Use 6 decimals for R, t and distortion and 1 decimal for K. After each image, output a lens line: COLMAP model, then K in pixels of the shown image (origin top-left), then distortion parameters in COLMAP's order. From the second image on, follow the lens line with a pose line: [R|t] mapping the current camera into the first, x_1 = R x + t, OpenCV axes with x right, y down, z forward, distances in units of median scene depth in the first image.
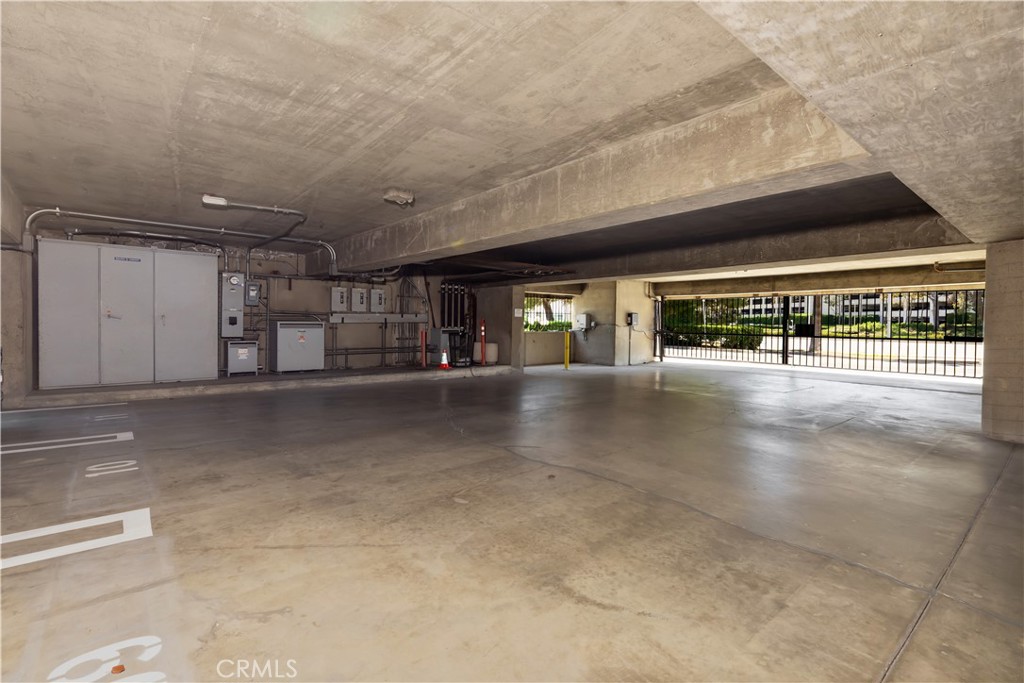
lens RADIAL K [[463.0, 0, 512.0], [0, 463.0, 335.4], [0, 0, 1]] dist [0.011906, 0.000008]
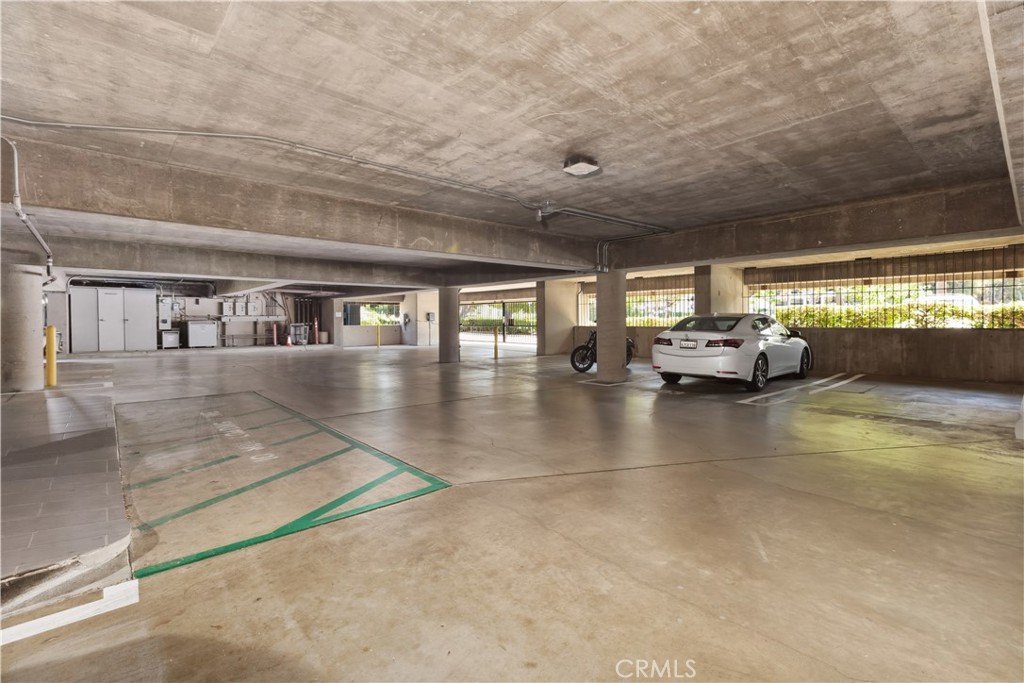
lens RADIAL K [[463.0, 0, 511.6], [0, 463.0, 337.8], [0, 0, 1]] dist [0.011906, 0.000008]
pose [[0.999191, -0.016495, 0.036669, 0.597260], [0.016092, 0.999807, 0.011256, 0.030437], [-0.036848, -0.010657, 0.999264, -0.770461]]
